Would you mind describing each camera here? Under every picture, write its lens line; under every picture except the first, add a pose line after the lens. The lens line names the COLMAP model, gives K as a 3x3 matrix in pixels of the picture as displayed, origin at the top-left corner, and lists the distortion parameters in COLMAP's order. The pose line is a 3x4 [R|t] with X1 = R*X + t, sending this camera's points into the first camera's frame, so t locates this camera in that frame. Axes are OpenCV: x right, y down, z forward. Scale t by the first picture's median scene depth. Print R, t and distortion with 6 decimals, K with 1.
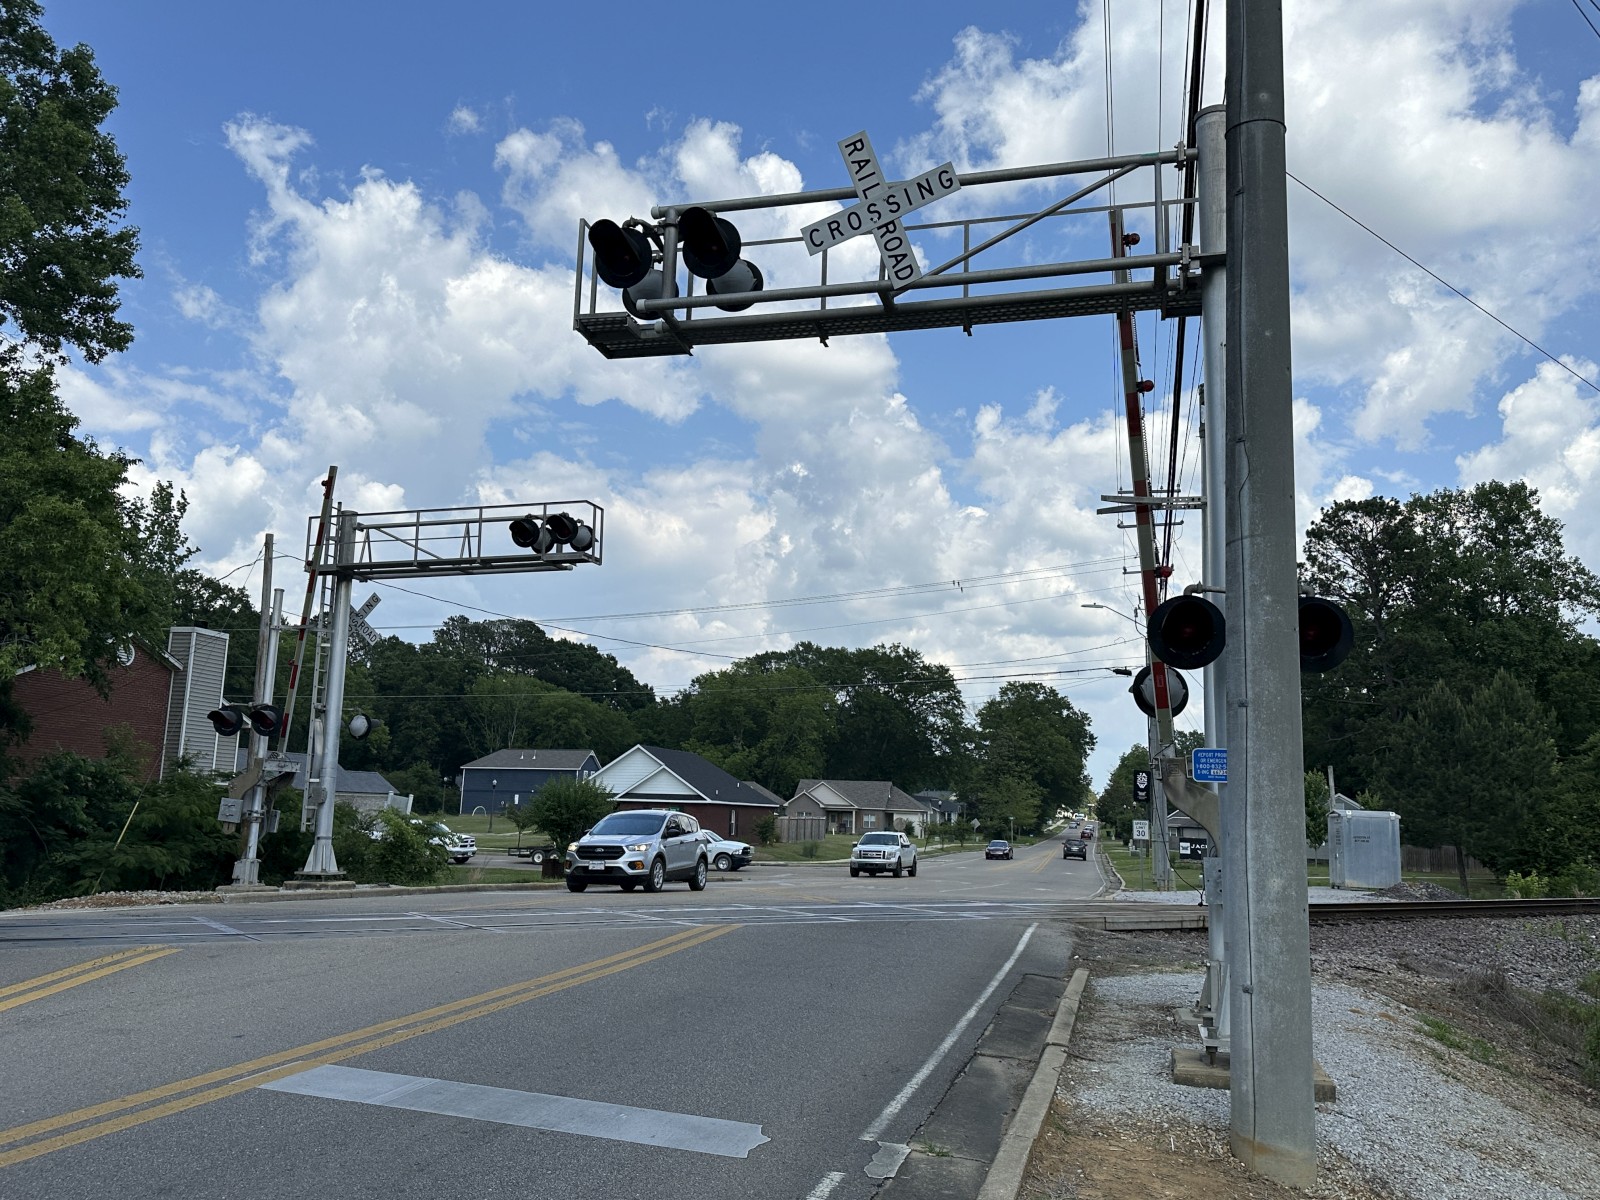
lens RADIAL K [[1240.2, 0, 796.0], [0, 1240.2, 612.0], [0, 0, 1]] dist [0.098242, -0.117508]
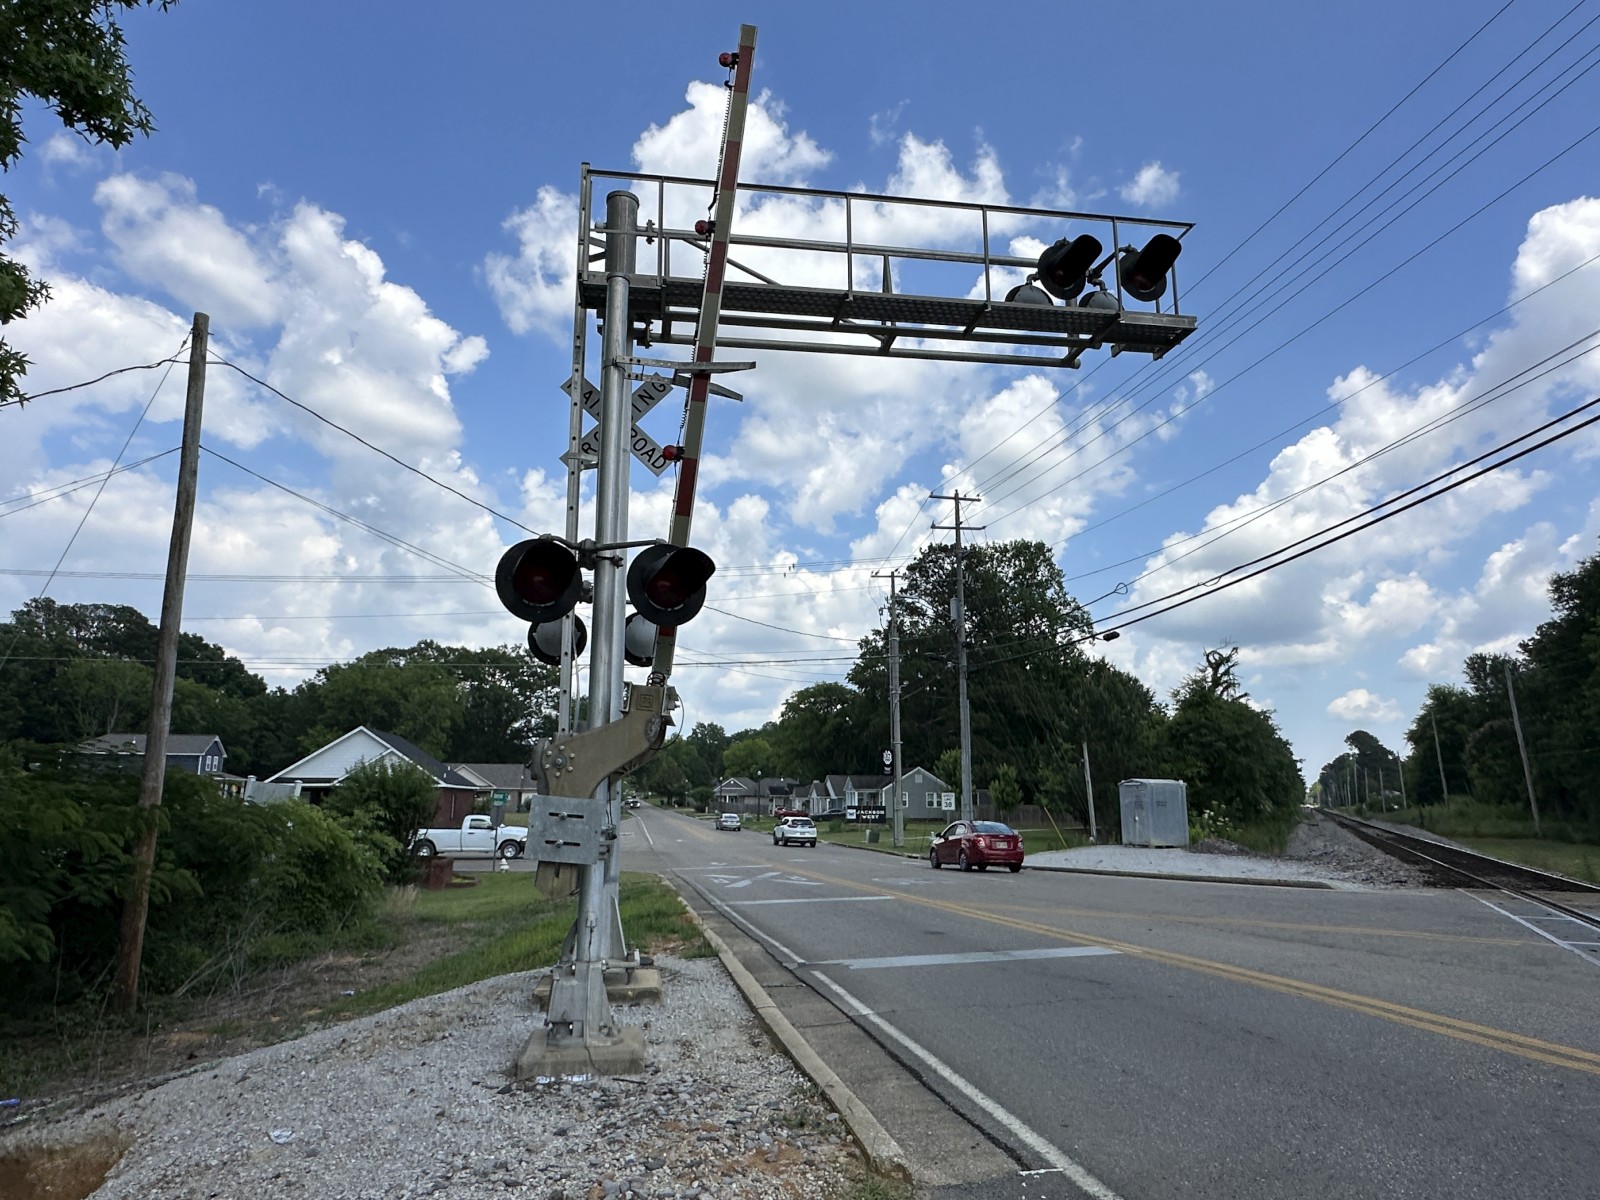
lens RADIAL K [[942.0, 0, 793.9], [0, 942.0, 576.1], [0, 0, 1]] dist [0.000875, 0.000554]
pose [[0.905375, 0.074290, 0.418064, -0.112553], [-0.048515, 0.996227, -0.071962, 0.024016], [-0.421832, 0.044870, 0.905563, 0.168164]]
